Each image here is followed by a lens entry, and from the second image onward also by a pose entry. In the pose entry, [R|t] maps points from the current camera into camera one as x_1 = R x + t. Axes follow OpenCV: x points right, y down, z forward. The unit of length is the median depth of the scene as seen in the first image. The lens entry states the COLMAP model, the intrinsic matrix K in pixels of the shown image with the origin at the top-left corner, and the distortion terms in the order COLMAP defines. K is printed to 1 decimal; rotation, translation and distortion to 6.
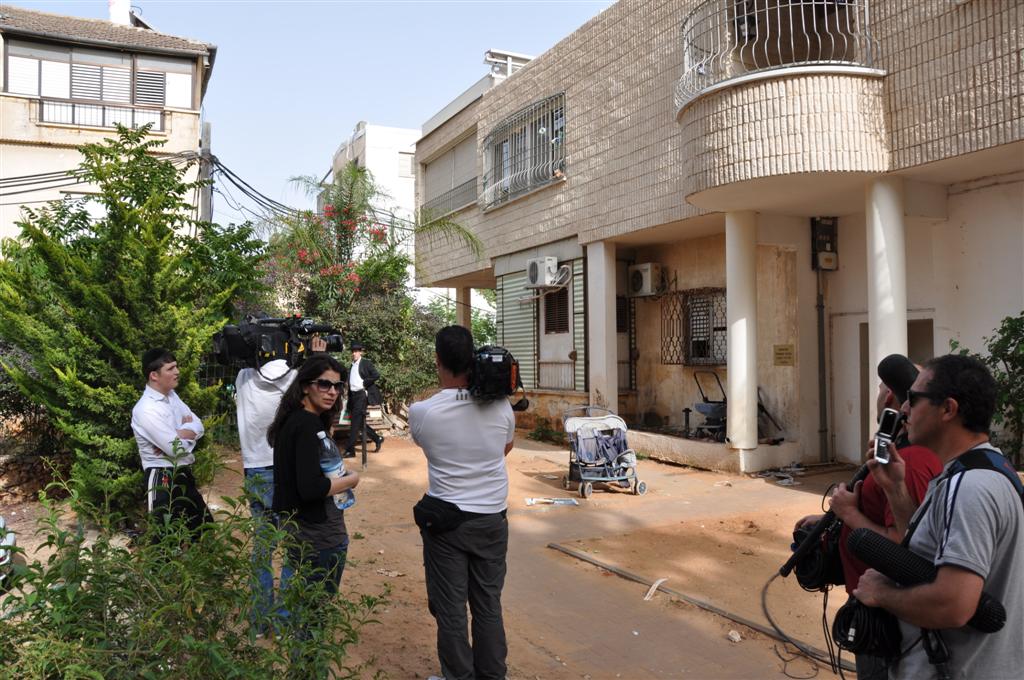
lens RADIAL K [[806.0, 0, 512.0], [0, 806.0, 340.0], [0, 0, 1]] dist [-0.153317, 0.118098]
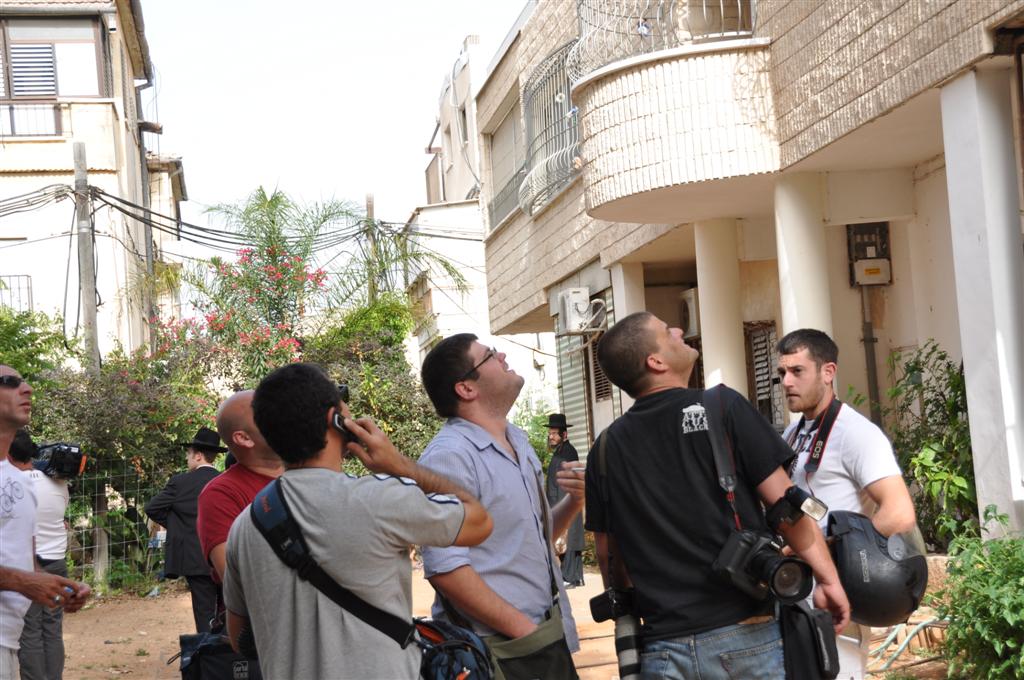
lens RADIAL K [[1751.5, 0, 512.0], [0, 1751.5, 340.0], [0, 0, 1]] dist [0.316242, 0.130070]
pose [[0.956332, -0.078525, -0.281538, 0.436416], [0.066613, 0.996441, -0.051651, 0.012839], [0.284592, 0.030641, 0.958159, -0.450945]]
